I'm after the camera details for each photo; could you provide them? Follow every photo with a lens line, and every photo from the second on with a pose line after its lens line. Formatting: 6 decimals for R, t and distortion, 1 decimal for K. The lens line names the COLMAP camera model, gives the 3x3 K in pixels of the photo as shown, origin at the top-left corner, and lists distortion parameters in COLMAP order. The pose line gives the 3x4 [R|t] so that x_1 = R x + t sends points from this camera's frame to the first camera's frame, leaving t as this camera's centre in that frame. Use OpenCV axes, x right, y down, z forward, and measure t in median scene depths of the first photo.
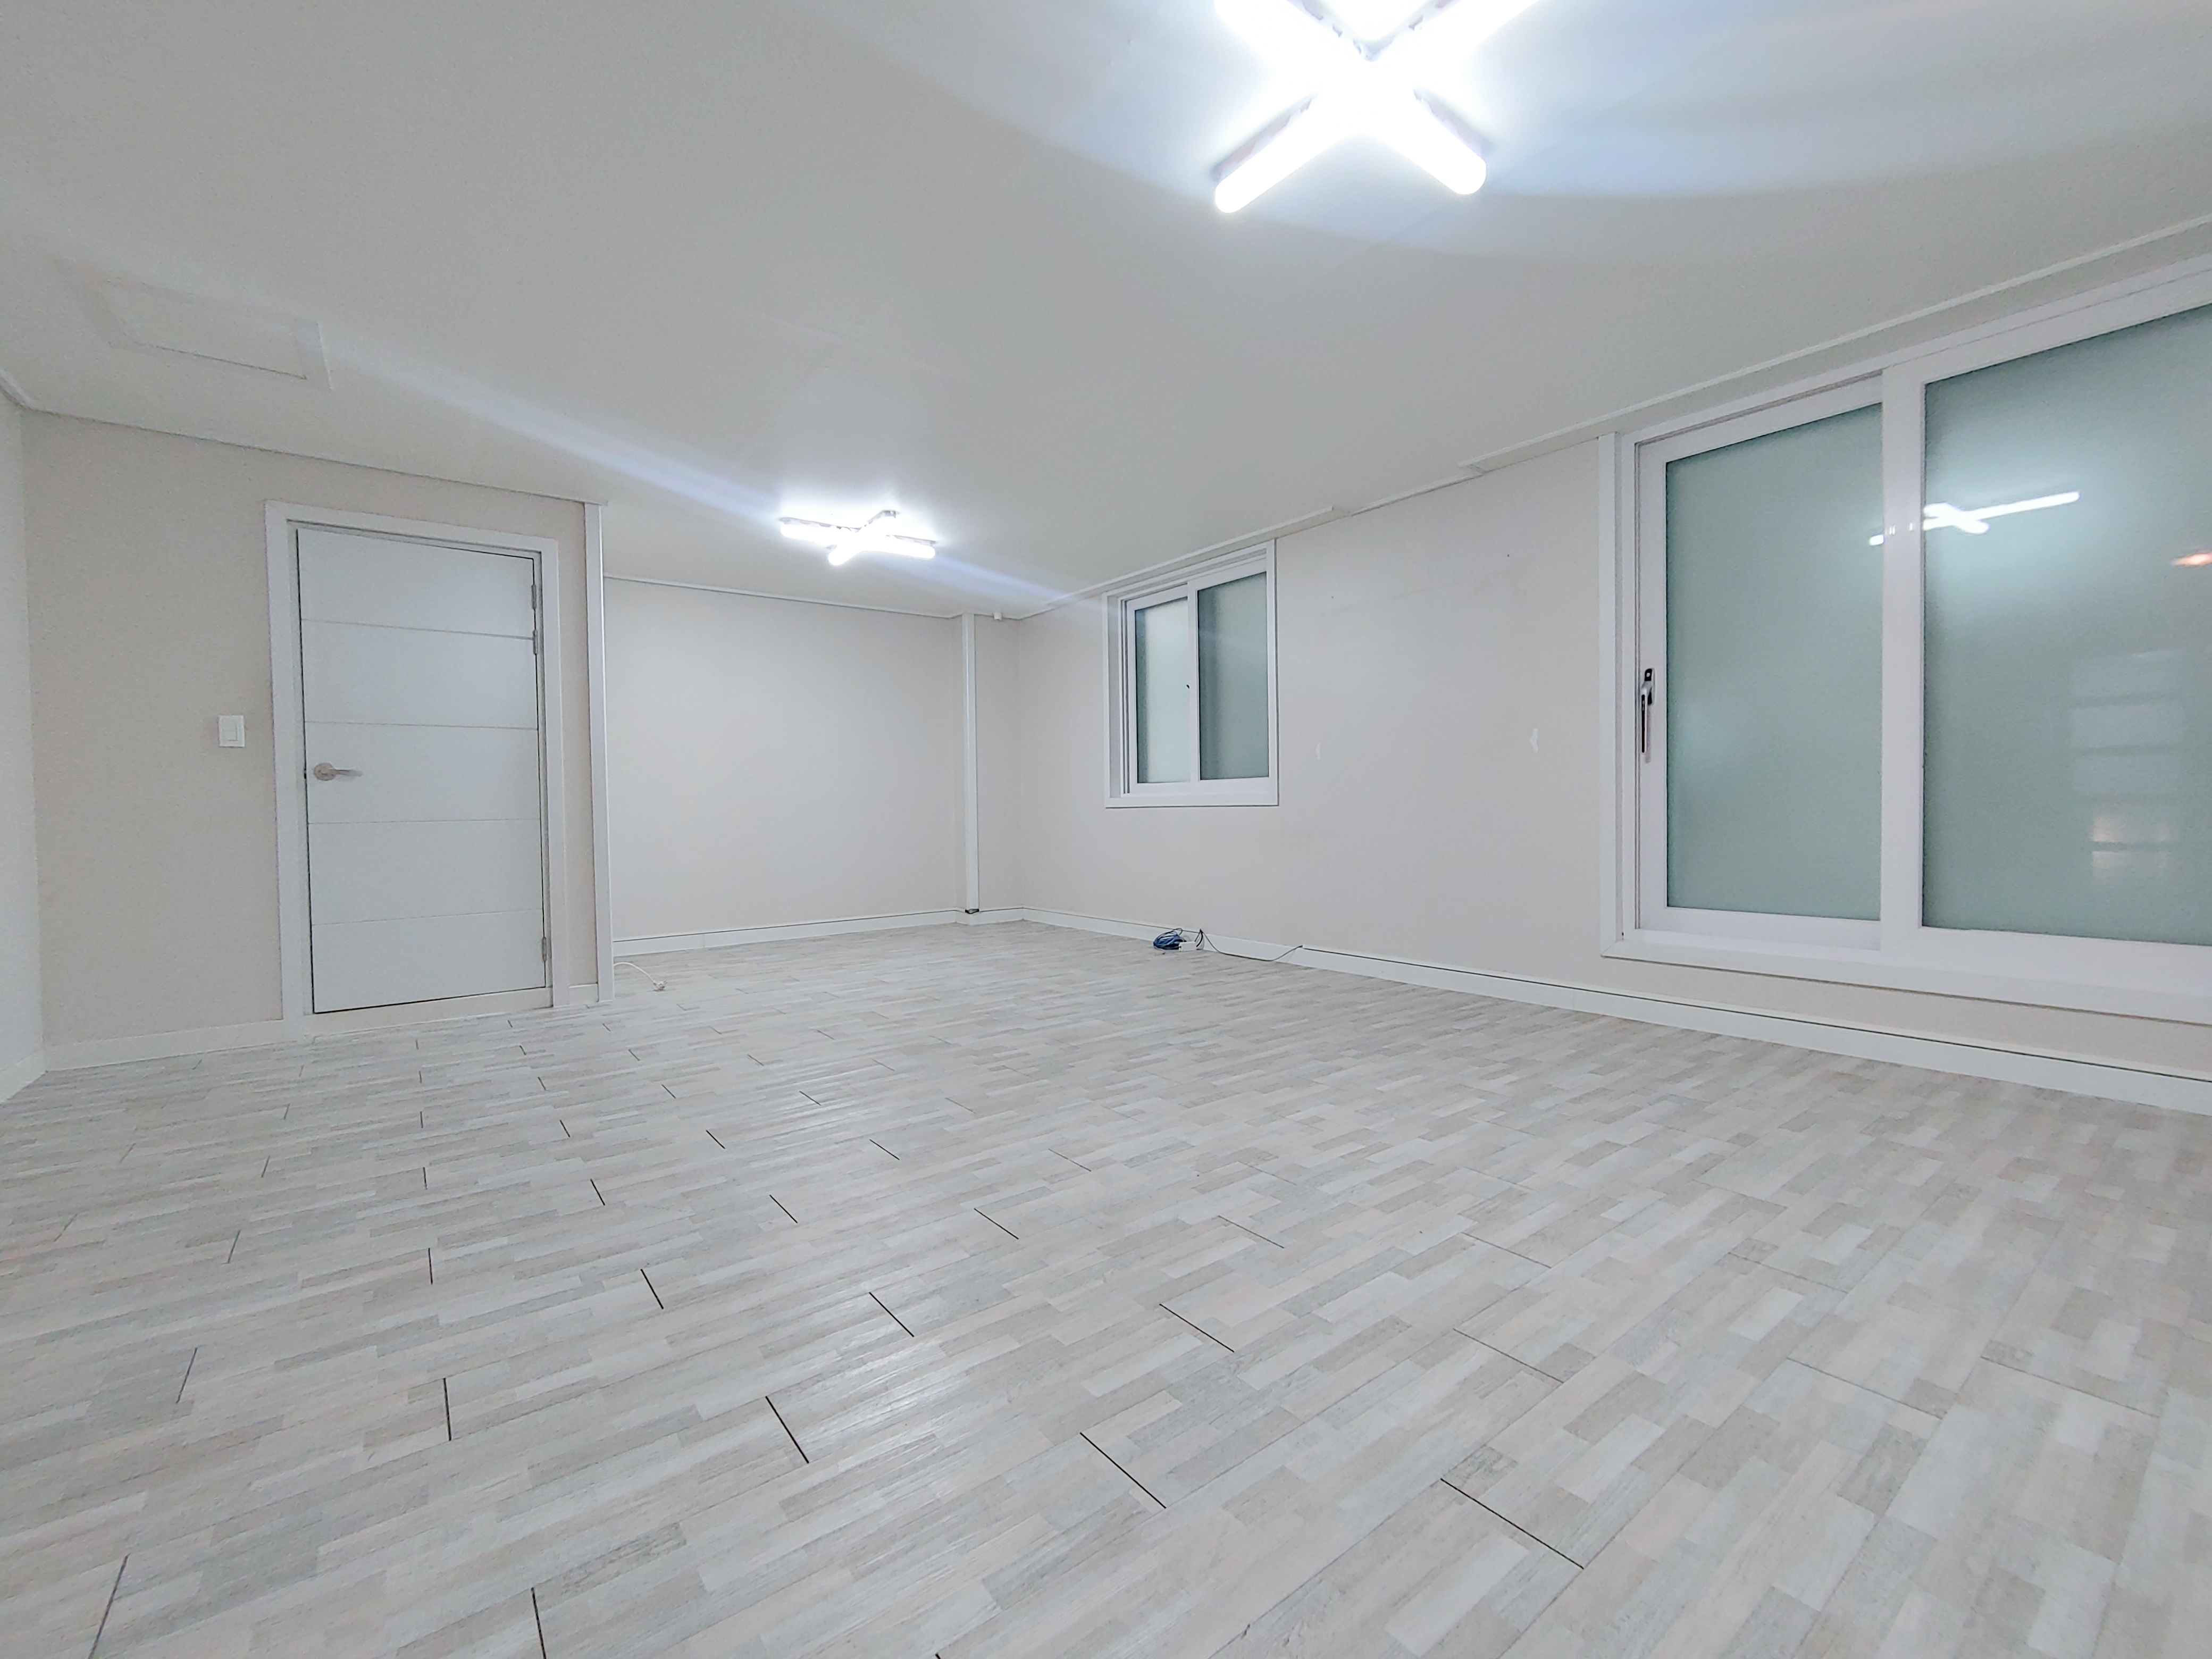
lens RADIAL K [[937.9, 0, 1106.0], [0, 937.9, 829.5], [0, 0, 1]] dist [0.000887, -0.000423]
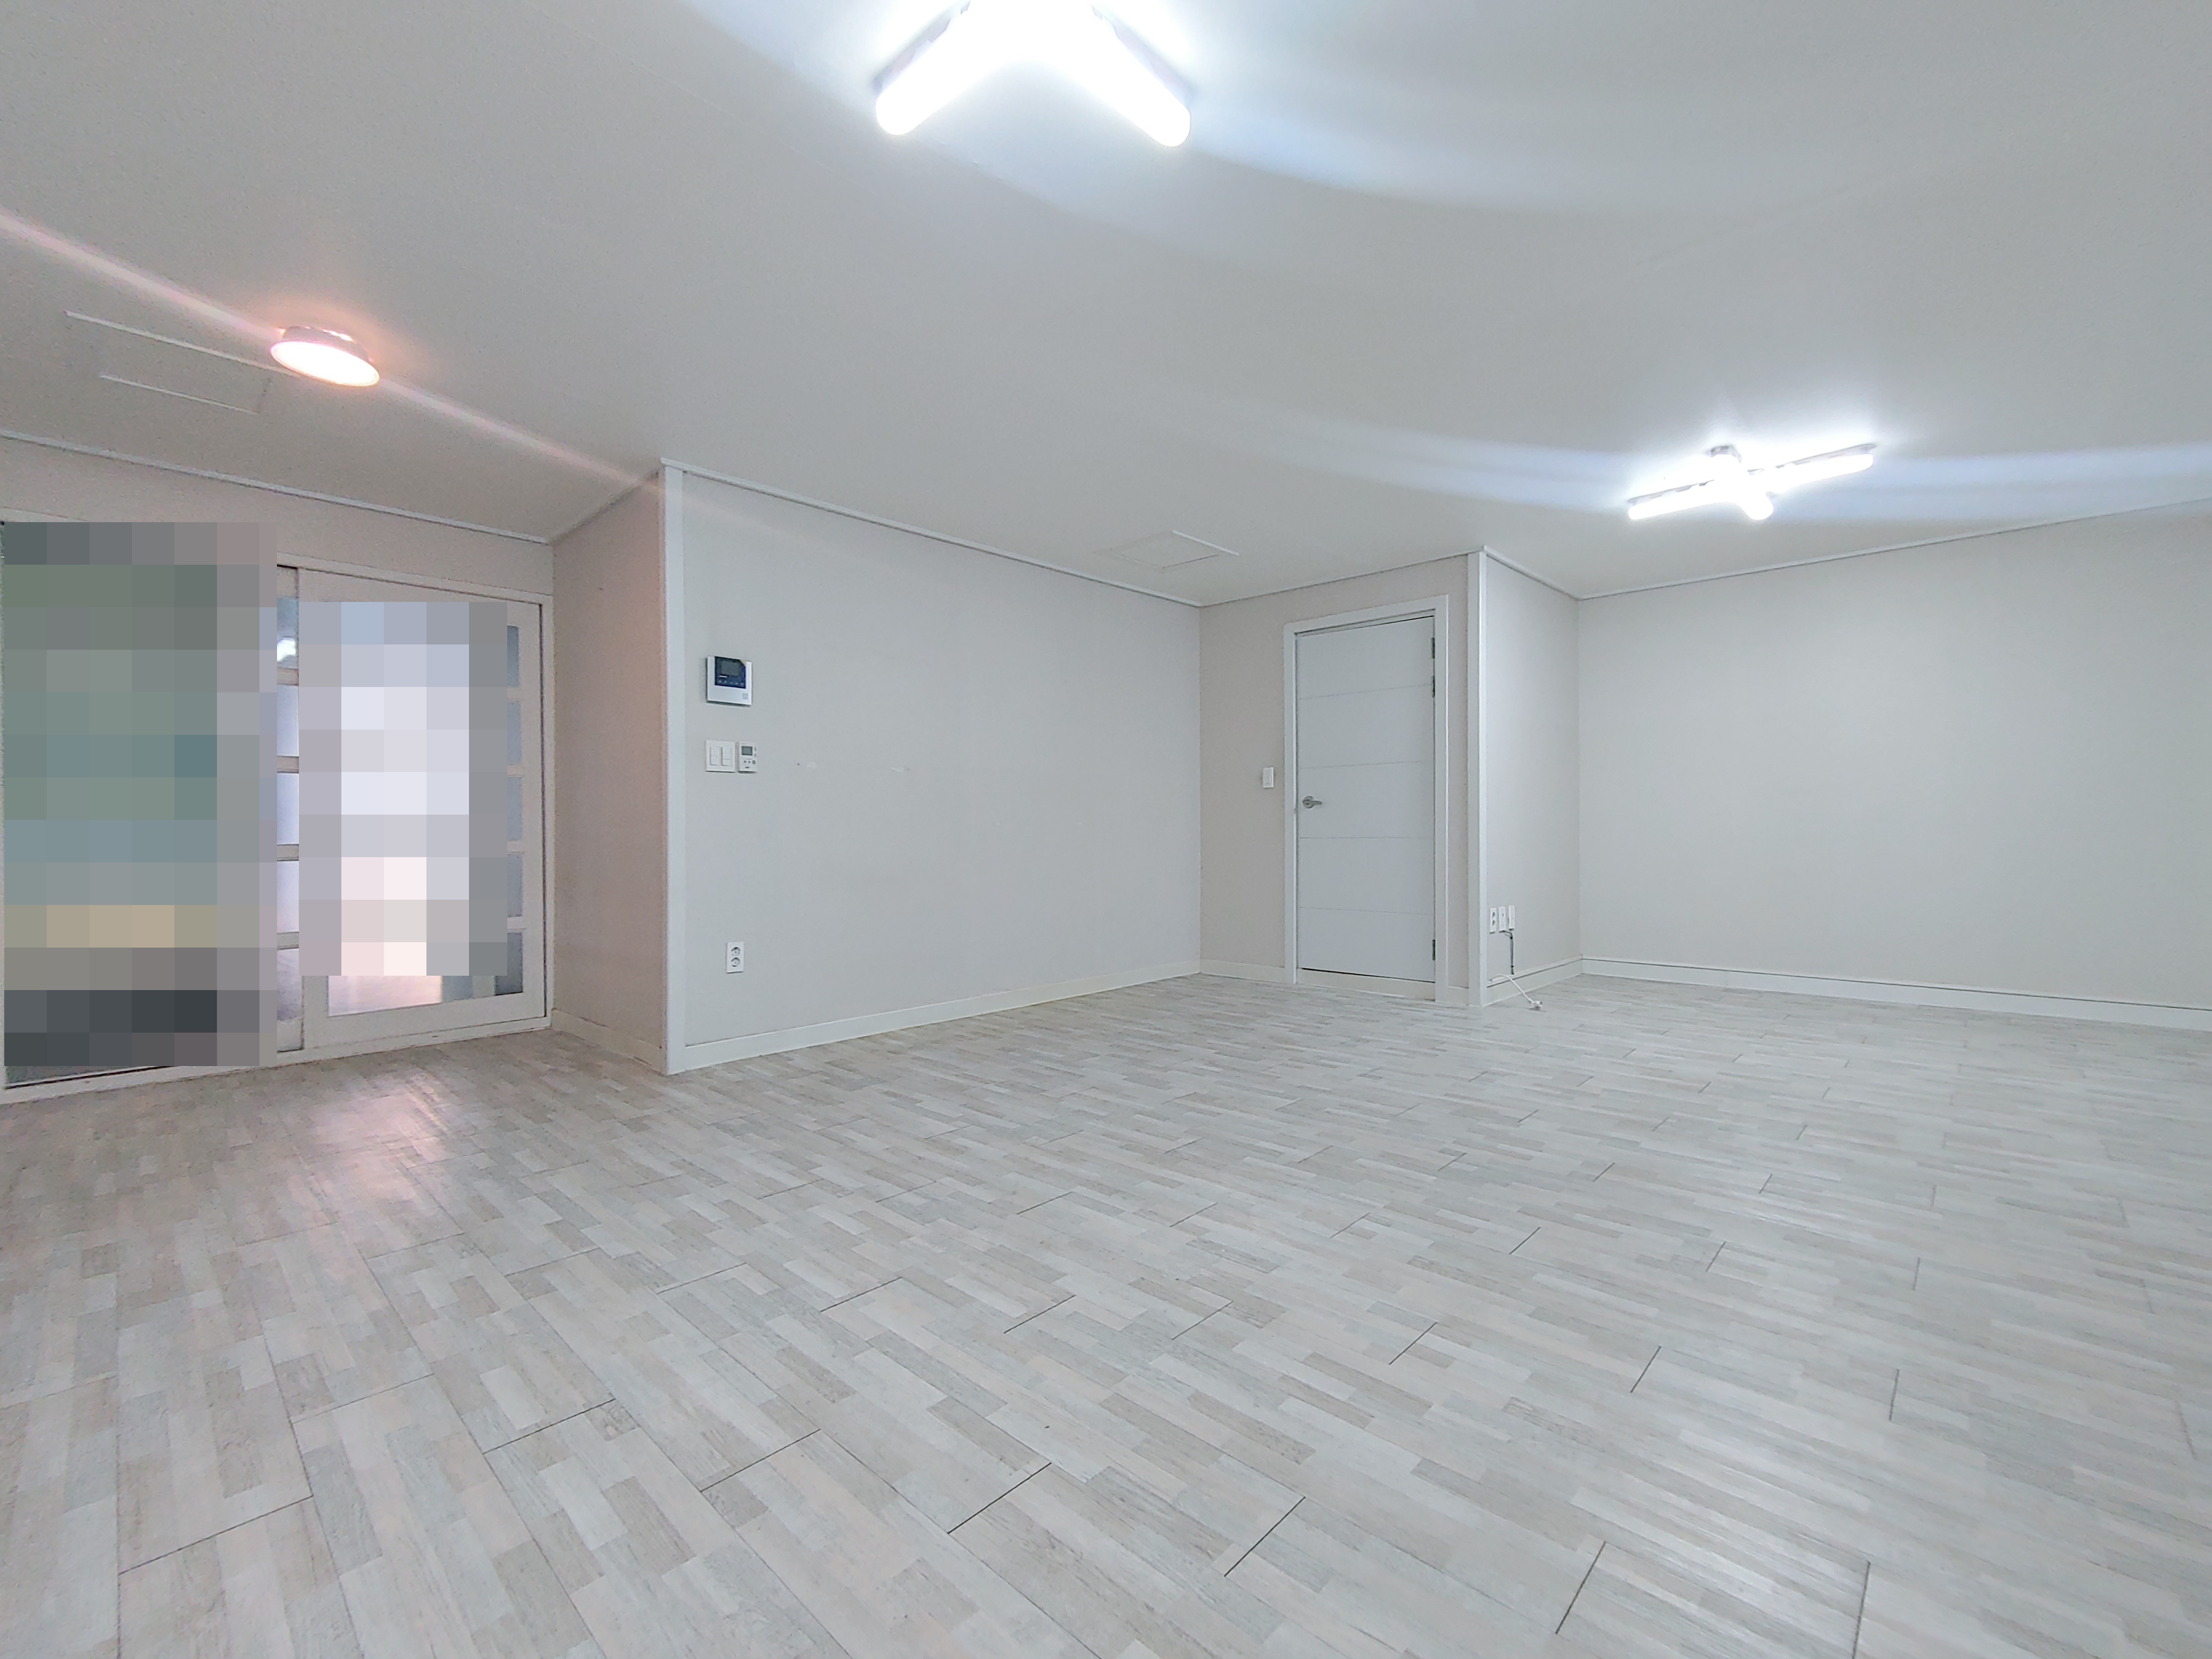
lens RADIAL K [[937.9, 0, 1106.0], [0, 937.9, 829.5], [0, 0, 1]] dist [0.000887, -0.000423]
pose [[0.160313, 0.014415, -0.986961, 0.918418], [-0.019193, 0.999750, 0.011484, -0.051301], [0.986880, 0.017101, 0.160550, 0.780211]]
